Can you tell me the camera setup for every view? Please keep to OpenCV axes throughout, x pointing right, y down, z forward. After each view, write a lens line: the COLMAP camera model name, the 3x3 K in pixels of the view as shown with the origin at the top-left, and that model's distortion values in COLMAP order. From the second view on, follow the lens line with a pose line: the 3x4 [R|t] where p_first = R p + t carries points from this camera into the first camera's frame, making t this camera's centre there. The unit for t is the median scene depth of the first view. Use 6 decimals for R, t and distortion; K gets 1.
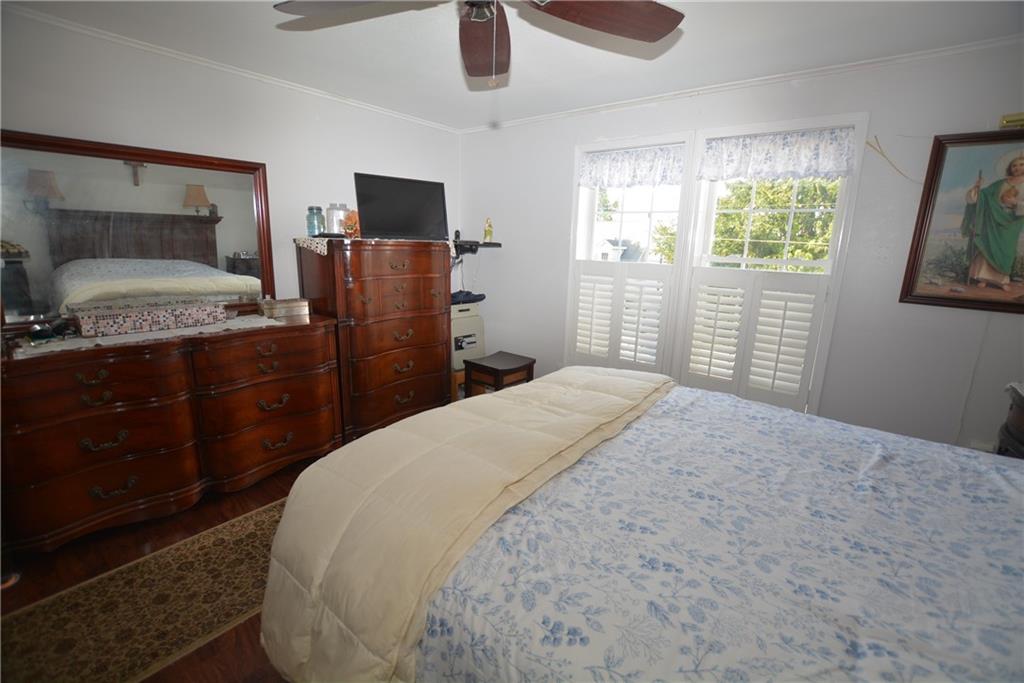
lens RADIAL K [[447.0, 0, 512.0], [0, 447.0, 341.5], [0, 0, 1]] dist [-0.009932, 0.000512]
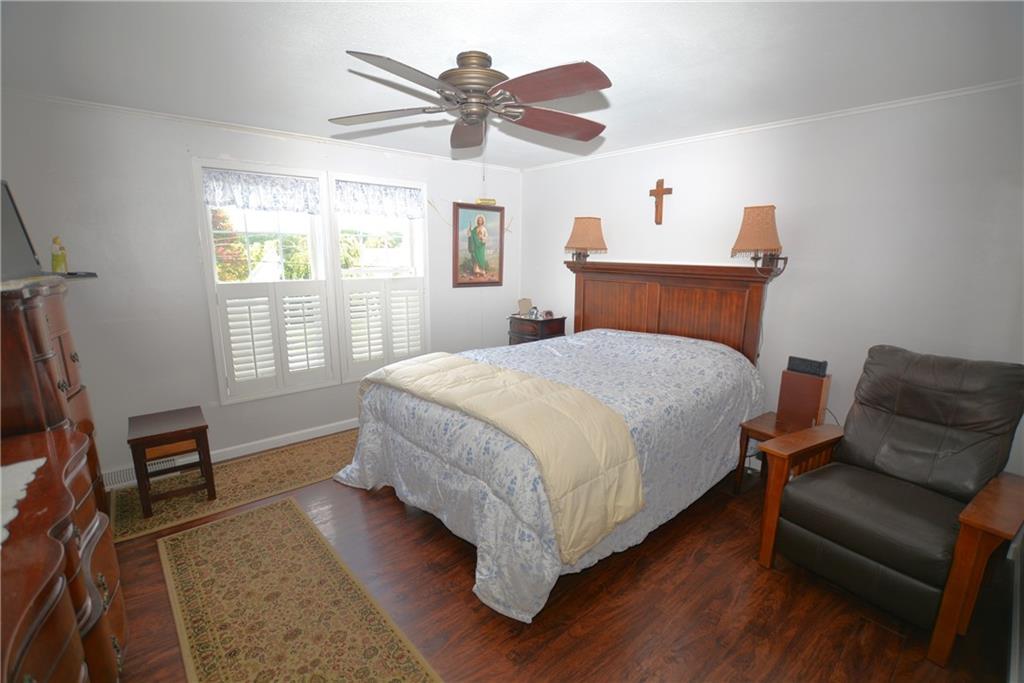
lens RADIAL K [[447.0, 0, 512.0], [0, 447.0, 341.5], [0, 0, 1]] dist [-0.009932, 0.000512]
pose [[0.206637, -0.226221, 0.951906, -1.003766], [0.212204, 0.960108, 0.182105, -0.175862], [-0.955129, 0.164369, 0.246399, 0.364918]]
